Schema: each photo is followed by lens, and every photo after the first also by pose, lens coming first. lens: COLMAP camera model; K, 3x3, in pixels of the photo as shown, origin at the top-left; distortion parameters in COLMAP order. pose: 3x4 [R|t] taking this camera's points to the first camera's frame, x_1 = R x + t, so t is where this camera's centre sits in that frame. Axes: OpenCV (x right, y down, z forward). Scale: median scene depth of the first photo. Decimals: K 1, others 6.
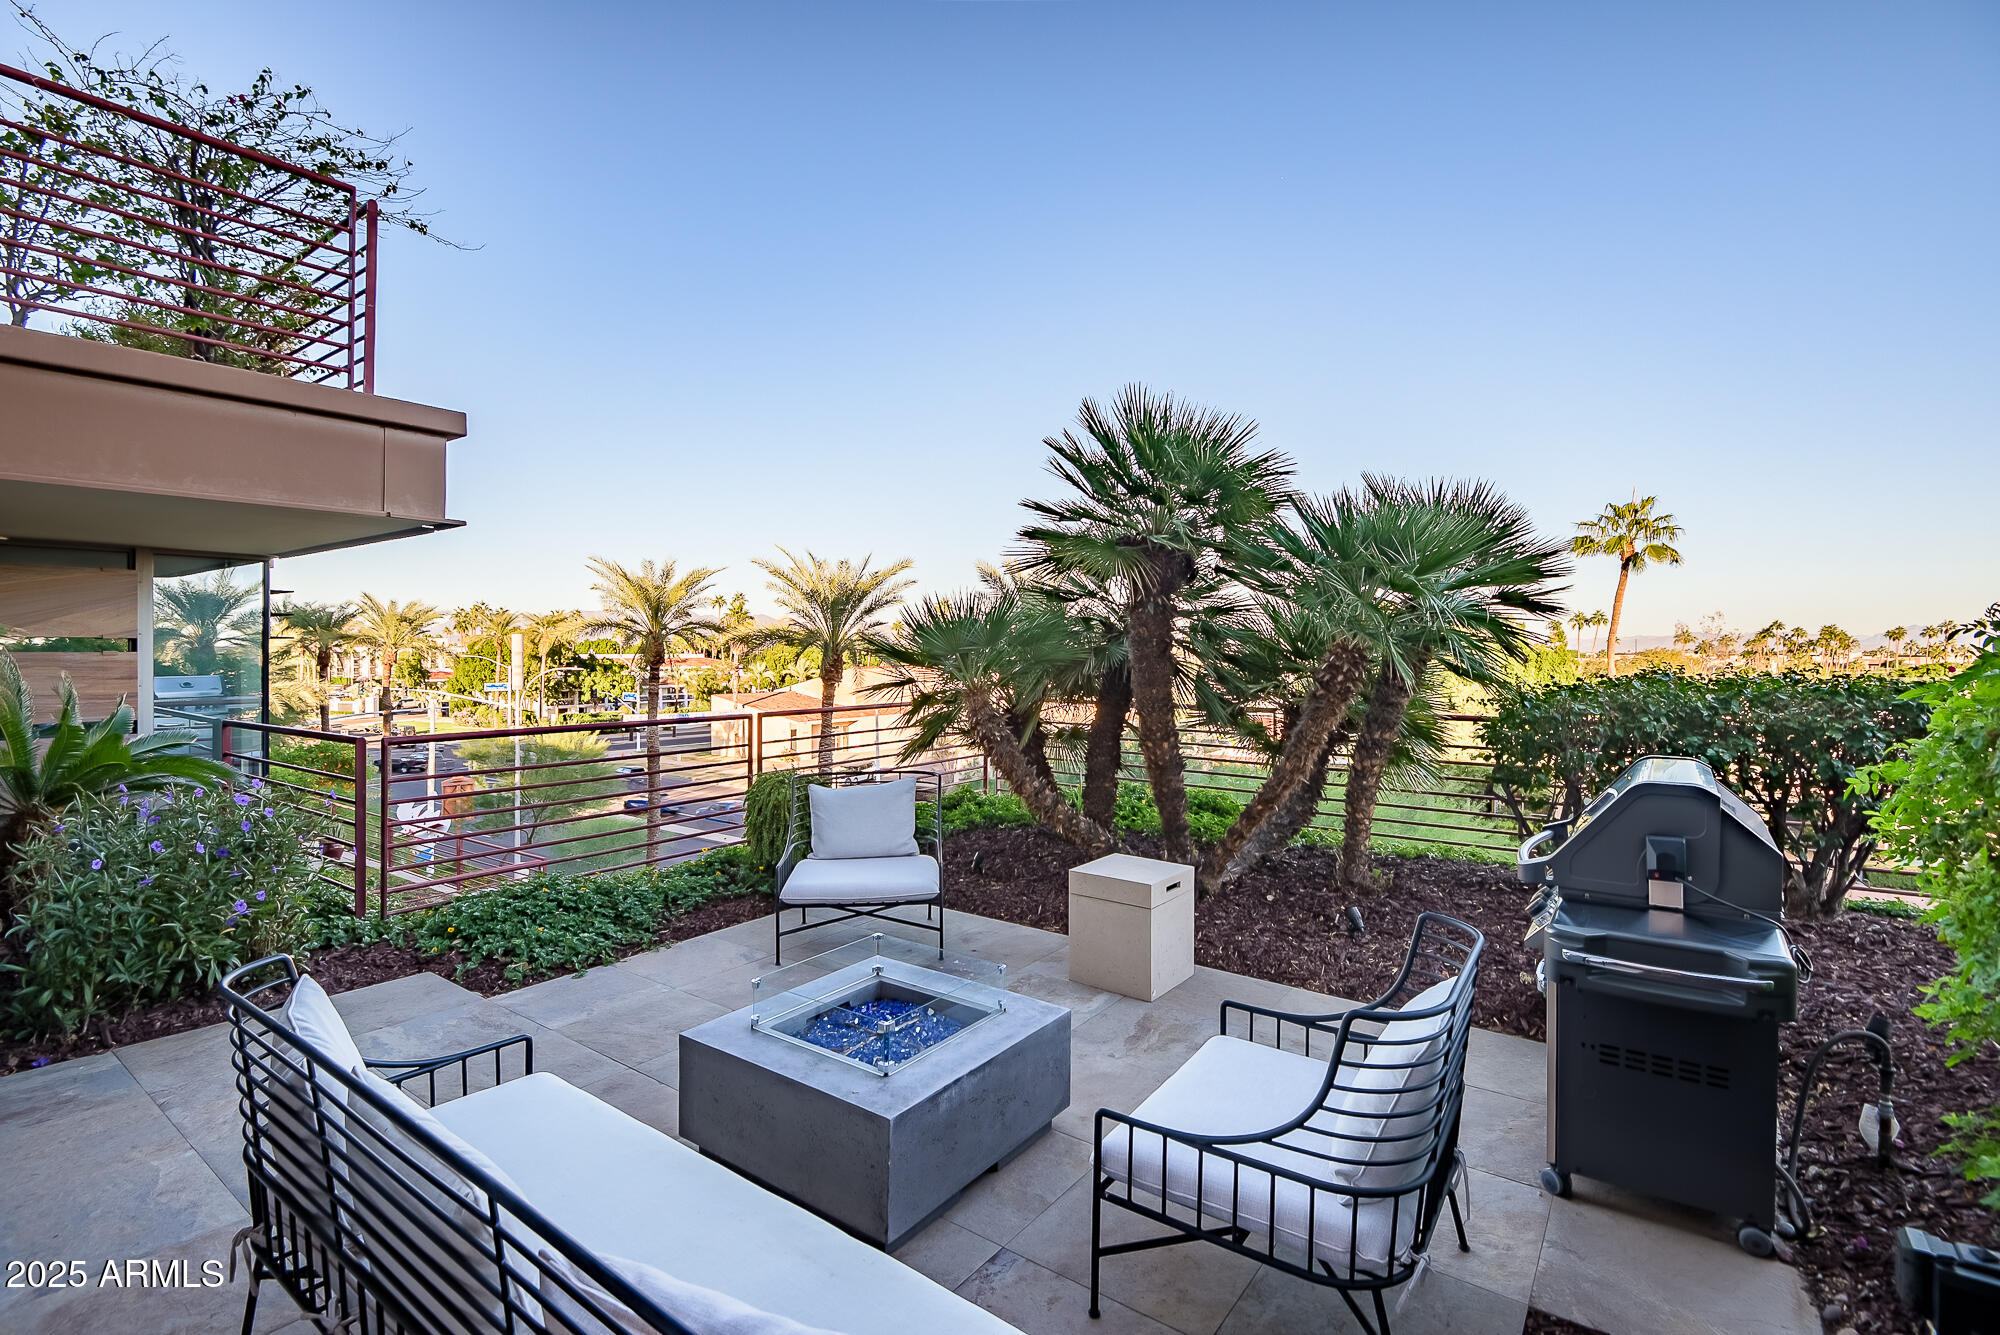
lens RADIAL K [[921.1, 0, 1009.2], [0, 921.1, 660.7], [0, 0, 1]] dist [-0.001097, -0.000735]
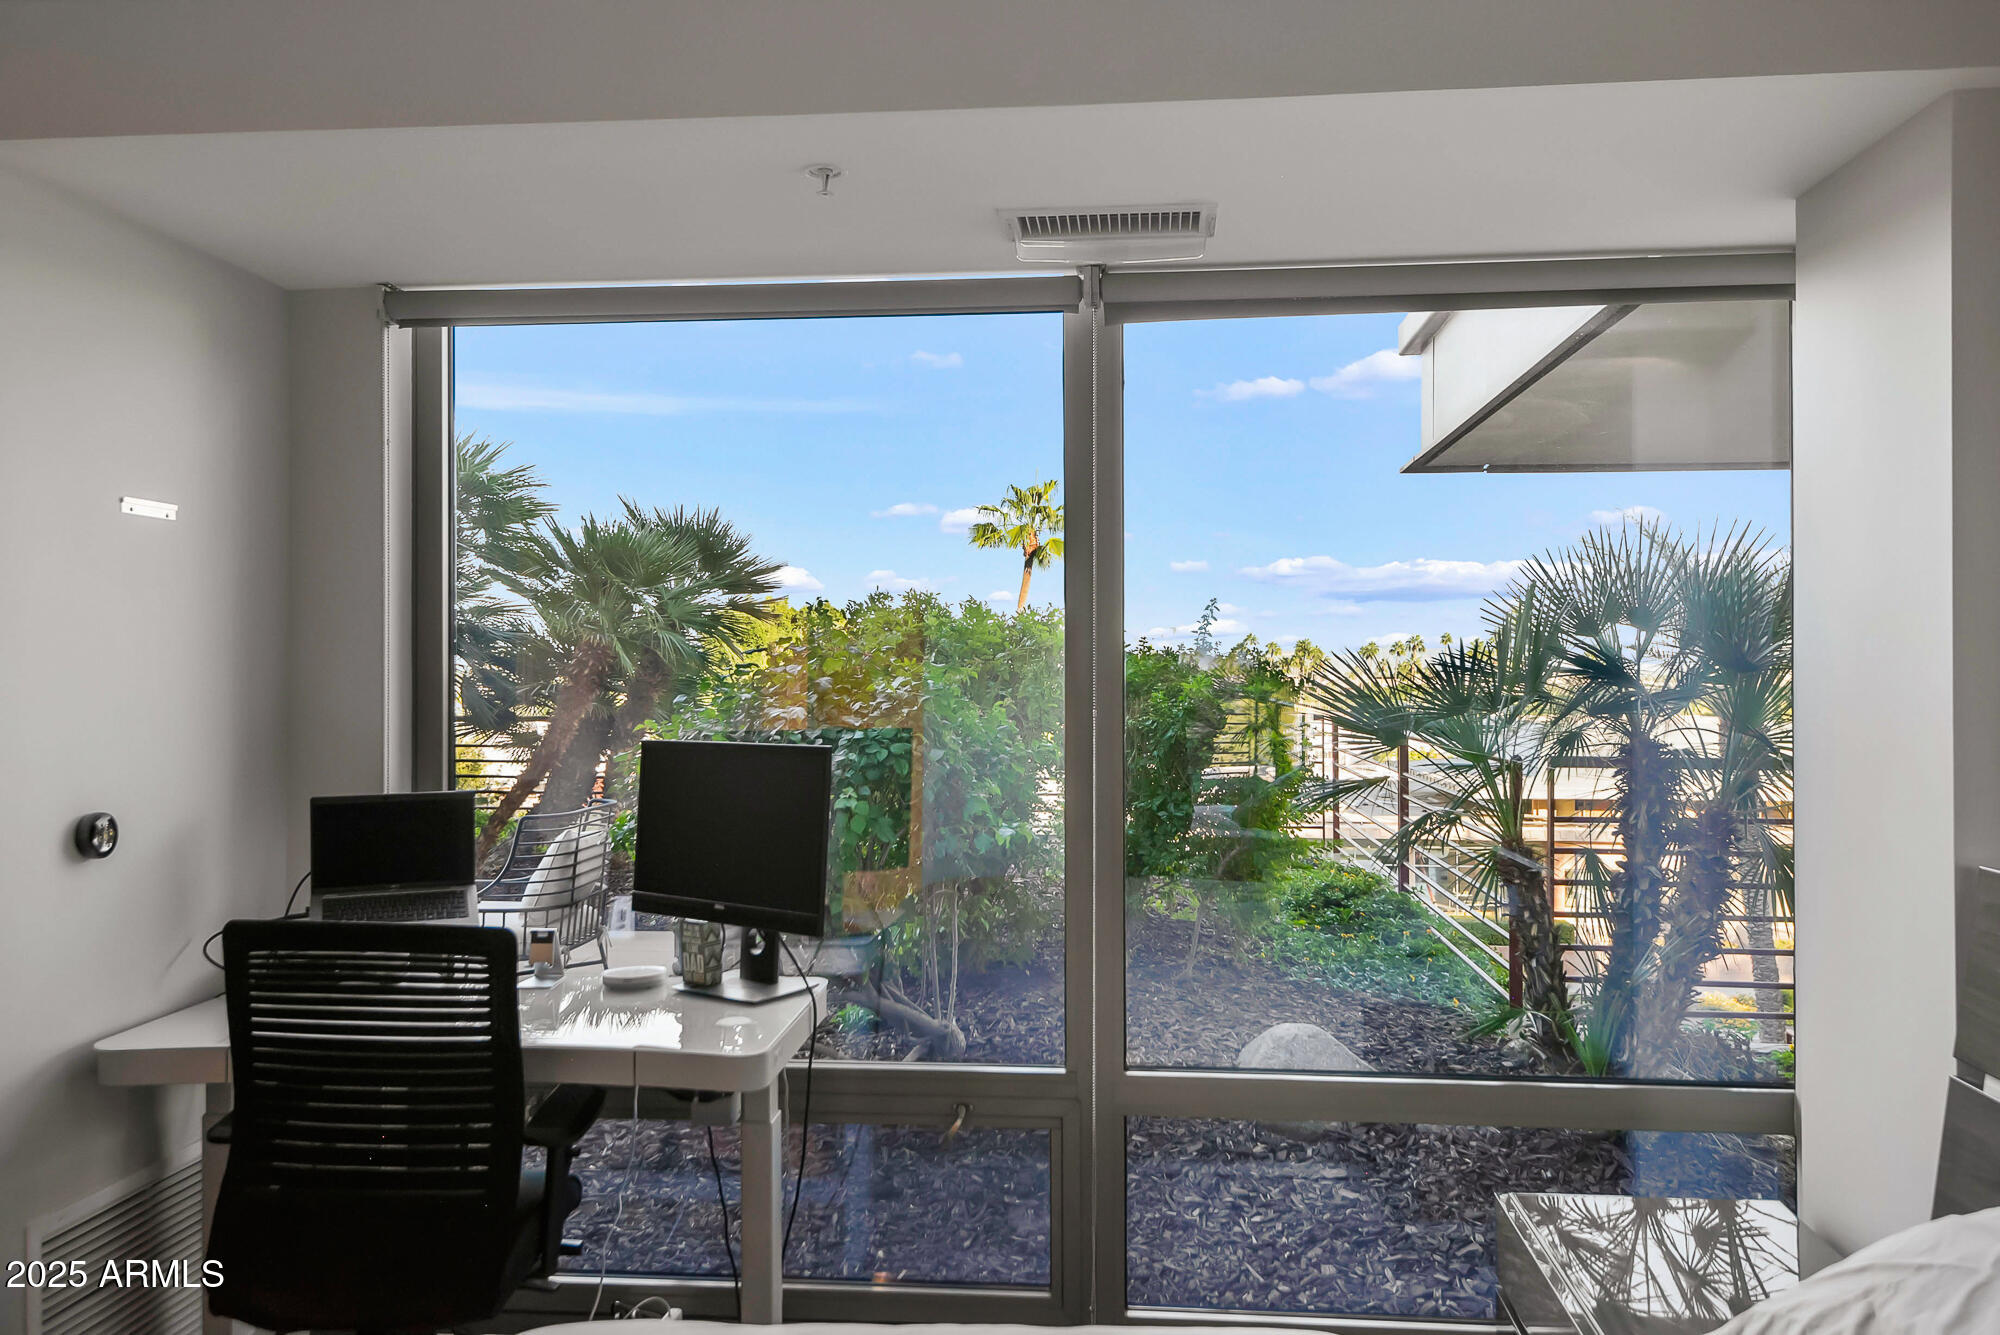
lens RADIAL K [[1510.1, 0, 1008.6], [0, 1510.1, 663.5], [0, 0, 1]] dist [0.012382, 0.000682]
pose [[0.859889, 0.000973, 0.510481, -0.113396], [0.008010, 0.999849, -0.015399, 0.030541], [-0.510419, 0.017330, 0.859751, -0.662379]]
